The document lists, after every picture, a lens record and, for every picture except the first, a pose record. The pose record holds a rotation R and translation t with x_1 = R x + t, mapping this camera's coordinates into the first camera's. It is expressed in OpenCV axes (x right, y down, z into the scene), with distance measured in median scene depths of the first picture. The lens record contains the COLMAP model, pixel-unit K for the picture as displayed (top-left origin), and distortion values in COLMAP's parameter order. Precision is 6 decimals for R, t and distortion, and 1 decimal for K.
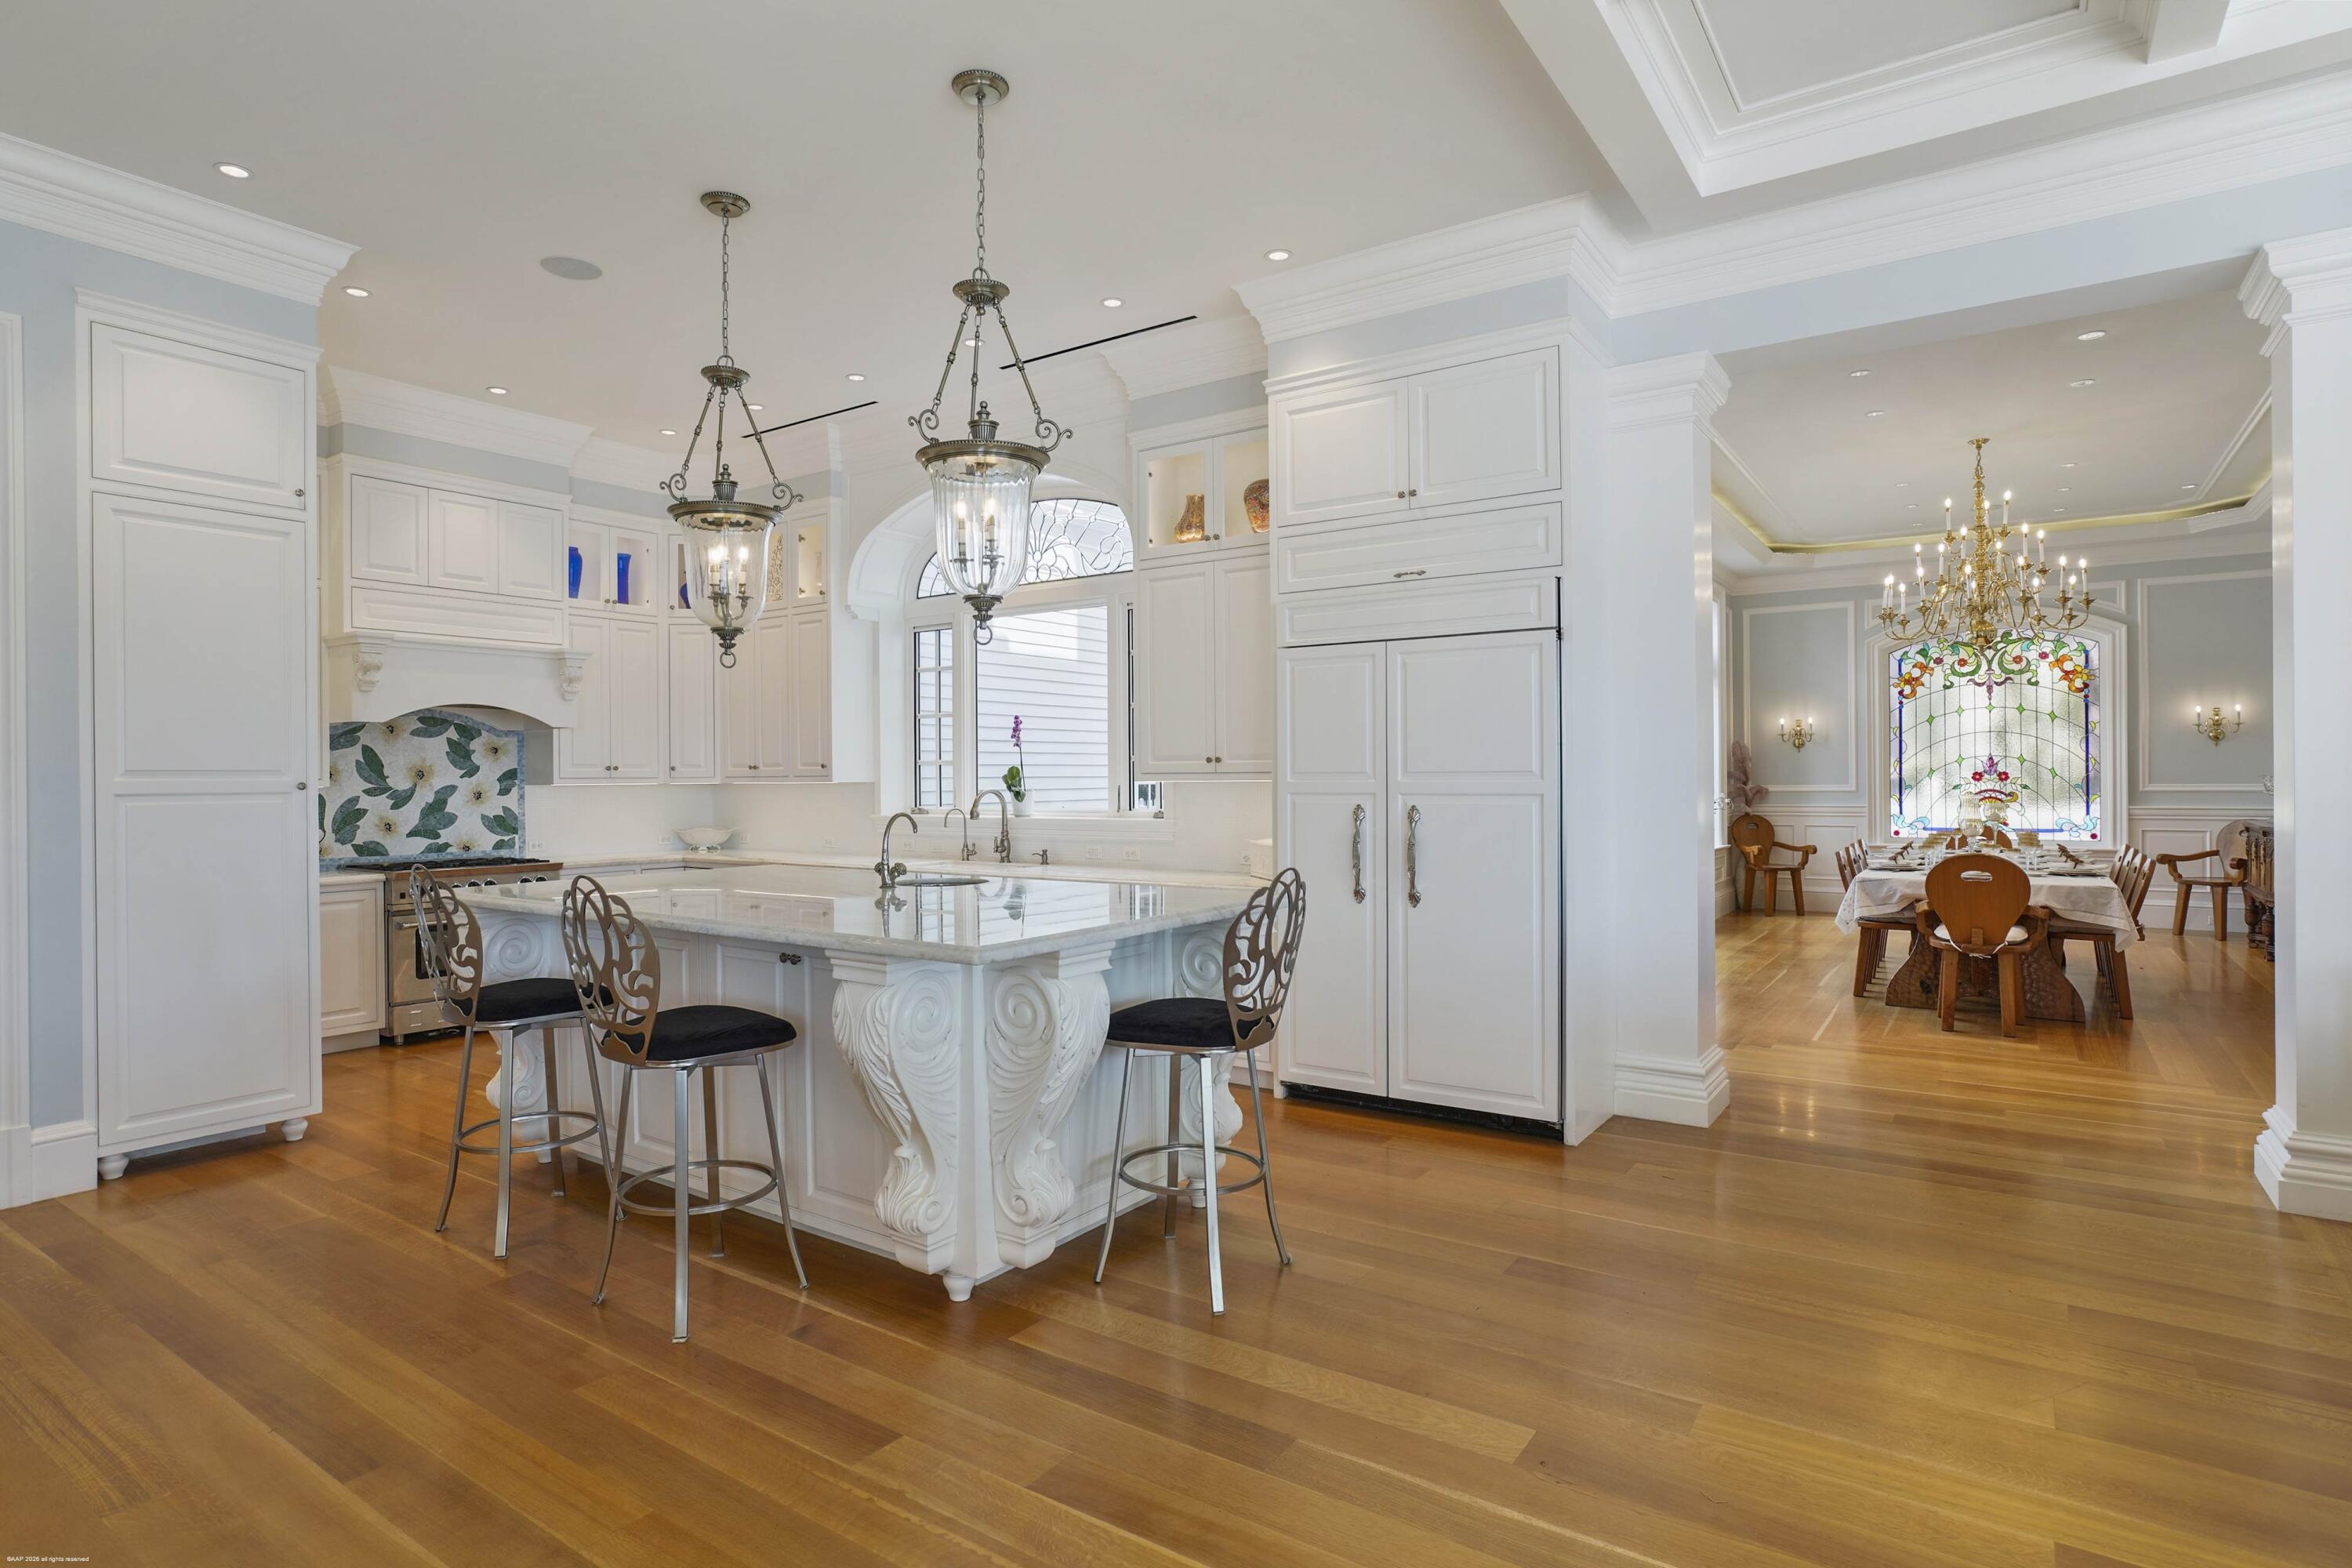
lens RADIAL K [[1229.6, 0, 1182.0], [0, 1229.6, 777.0], [0, 0, 1]] dist [-0.005871, -0.000616]
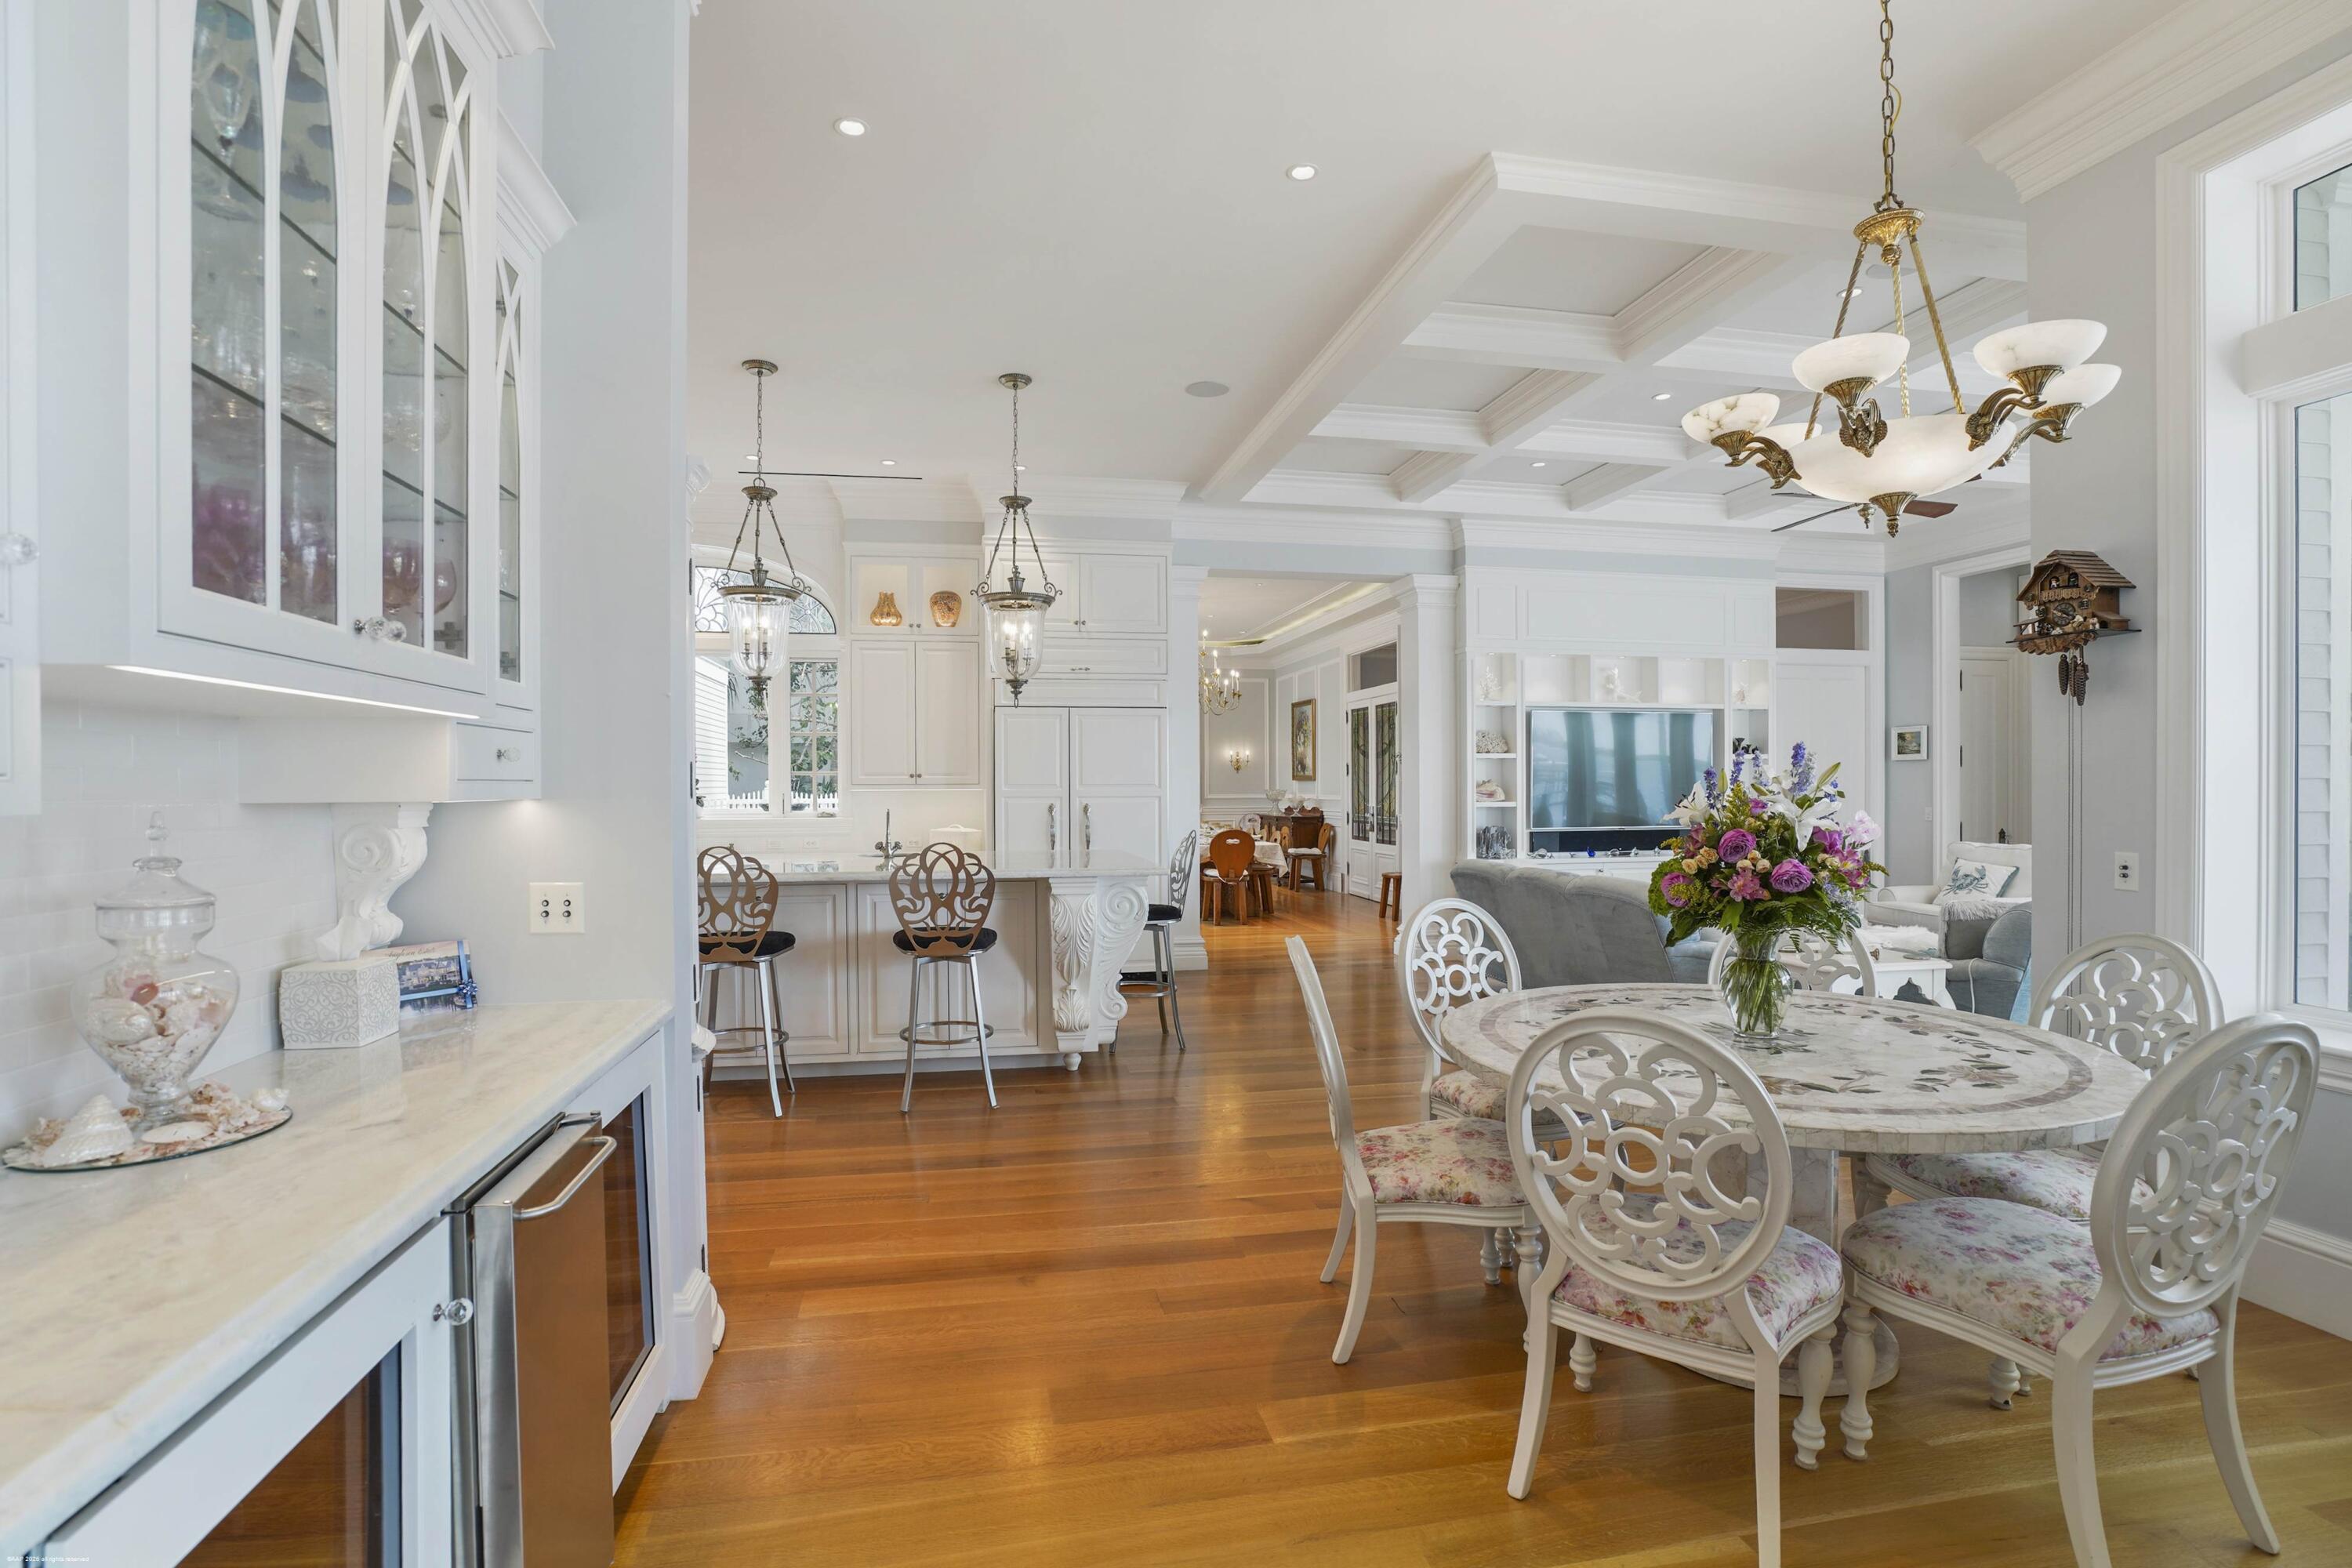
lens RADIAL K [[1073.0, 0, 1168.5], [0, 1073.0, 788.5], [0, 0, 1]] dist [-0.024005, -0.000058]
pose [[0.706503, 0.002210, 0.707706, -1.070939], [0.000638, 0.999993, -0.003760, 0.010322], [-0.707709, 0.003108, 0.706497, -0.208074]]
